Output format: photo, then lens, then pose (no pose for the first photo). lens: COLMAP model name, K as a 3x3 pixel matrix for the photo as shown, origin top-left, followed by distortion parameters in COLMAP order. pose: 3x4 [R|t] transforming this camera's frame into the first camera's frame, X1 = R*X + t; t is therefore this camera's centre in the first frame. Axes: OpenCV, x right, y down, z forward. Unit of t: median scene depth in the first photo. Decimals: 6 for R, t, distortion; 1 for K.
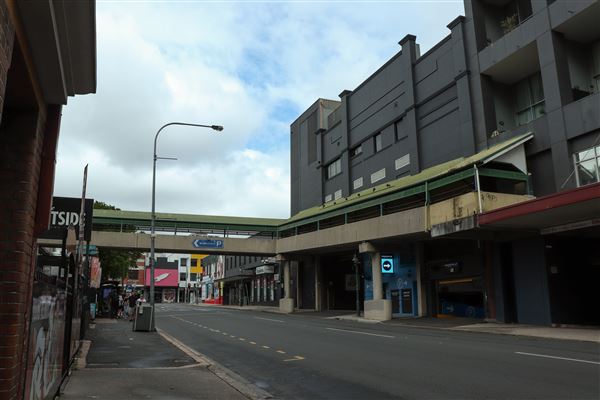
lens RADIAL K [[500.5, 0, 300.0], [0, 500.5, 200.0], [0, 0, 1]] dist [-0.178472, 0.169403]
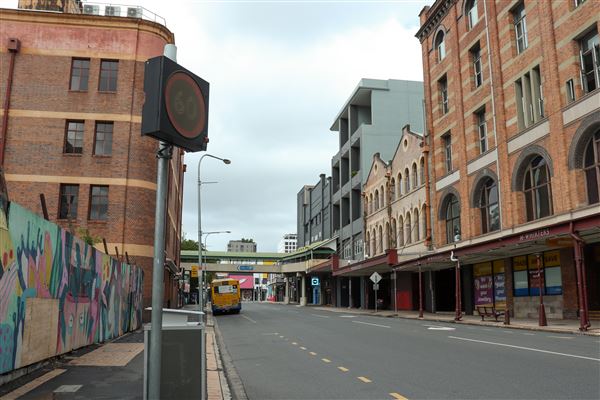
lens RADIAL K [[561.2, 0, 300.0], [0, 561.2, 200.0], [0, 0, 1]] dist [-0.139202, 0.172662]
pose [[0.977448, -0.030214, -0.209005, 0.717705], [0.034501, 0.999262, 0.016897, -0.304089], [0.208341, -0.023727, 0.977768, -1.584548]]
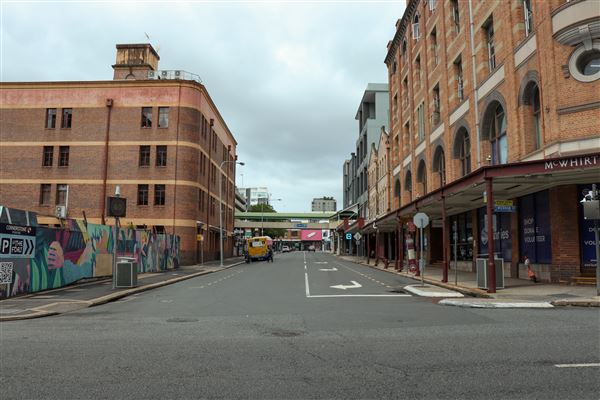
lens RADIAL K [[500.5, 0, 300.0], [0, 500.5, 200.0], [0, 0, 1]] dist [-0.178472, 0.169403]
pose [[0.927848, -0.027036, -0.371977, 1.107114], [0.064322, 0.994024, 0.088195, -0.384665], [0.367370, -0.105758, 0.924043, -1.918584]]
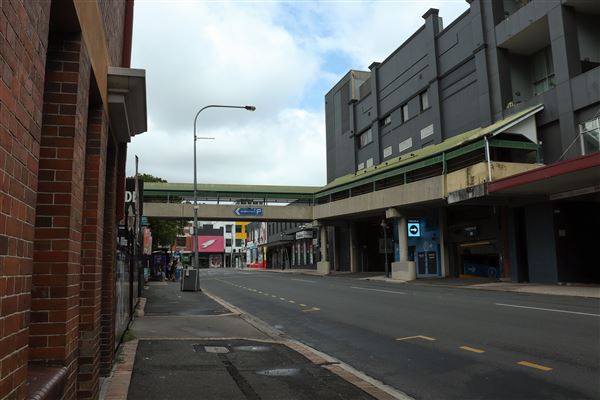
lens RADIAL K [[500.5, 0, 300.0], [0, 500.5, 200.0], [0, 0, 1]] dist [-0.178472, 0.169403]
pose [[0.995789, -0.020276, -0.089405, 0.032113], [0.026579, 0.997201, 0.069889, -0.013942], [0.087738, -0.071971, 0.993540, -0.084482]]
